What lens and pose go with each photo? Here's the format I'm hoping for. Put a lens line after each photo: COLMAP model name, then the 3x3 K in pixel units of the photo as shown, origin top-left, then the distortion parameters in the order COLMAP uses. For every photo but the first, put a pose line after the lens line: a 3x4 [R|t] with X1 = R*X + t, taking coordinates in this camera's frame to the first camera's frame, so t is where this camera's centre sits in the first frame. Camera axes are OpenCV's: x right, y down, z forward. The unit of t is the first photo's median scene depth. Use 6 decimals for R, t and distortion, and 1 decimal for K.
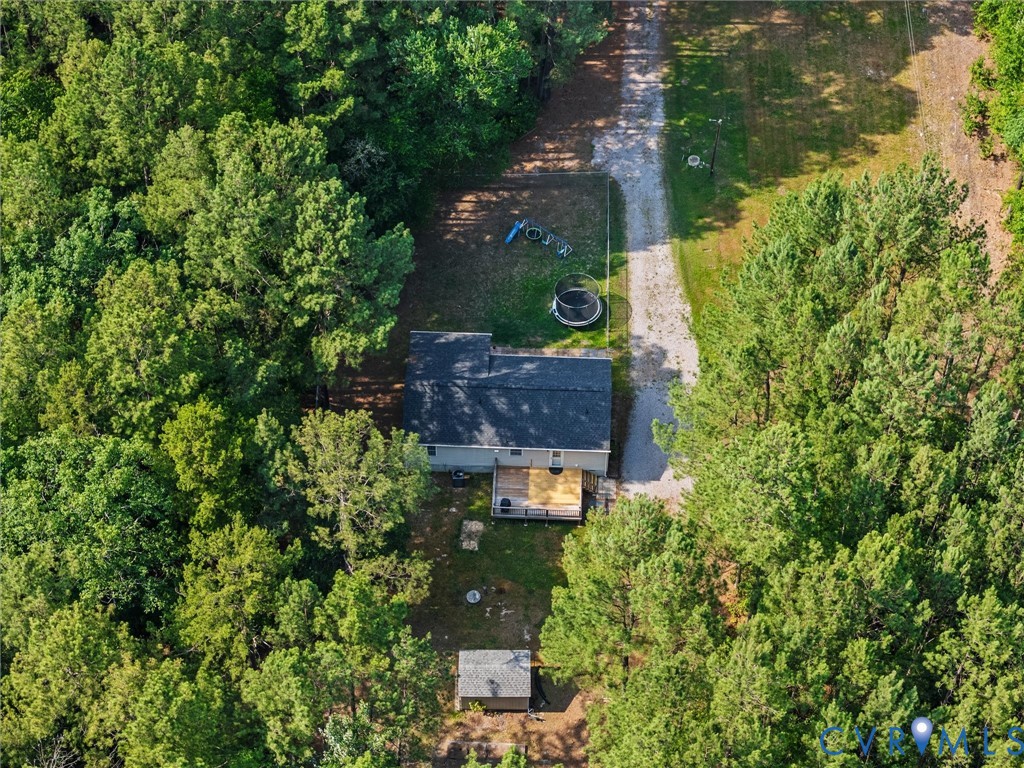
lens RADIAL K [[519.5, 0, 512.0], [0, 519.5, 384.0], [0, 0, 1]] dist [0.001585, -0.000884]
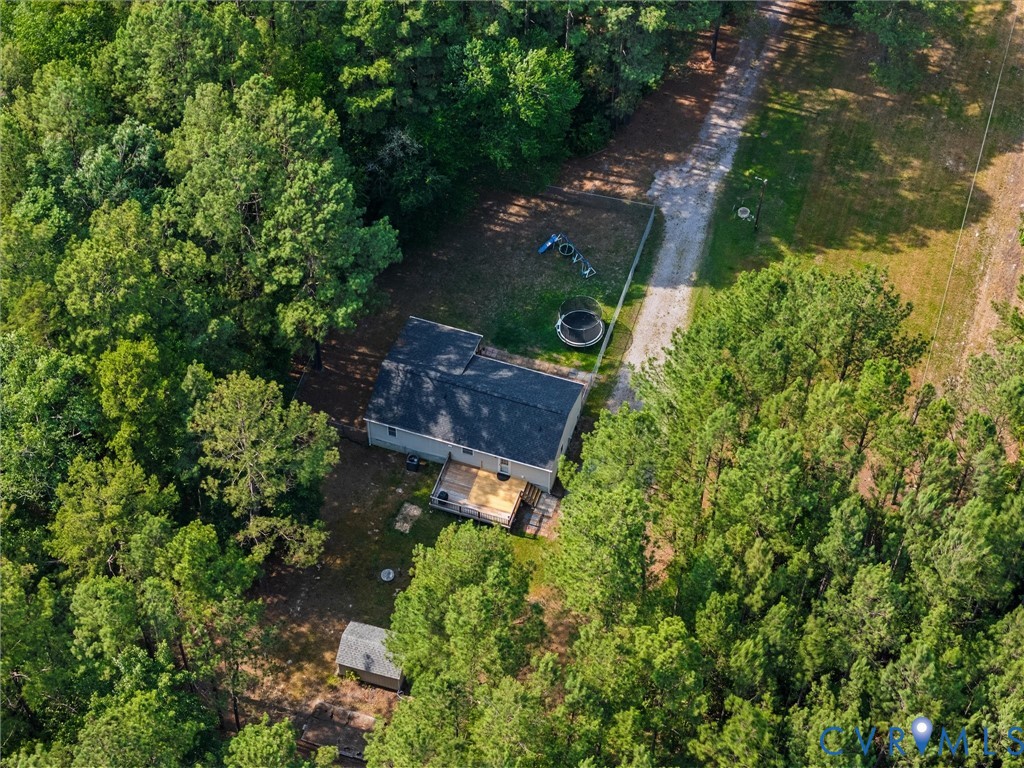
lens RADIAL K [[502.8, 0, 518.5], [0, 502.8, 382.1], [0, 0, 1]] dist [-0.001296, -0.000403]
pose [[0.973482, 0.224685, -0.043012, 0.119732], [-0.224727, 0.974414, 0.003918, -0.031702], [0.042792, 0.005852, 0.999067, -0.011143]]
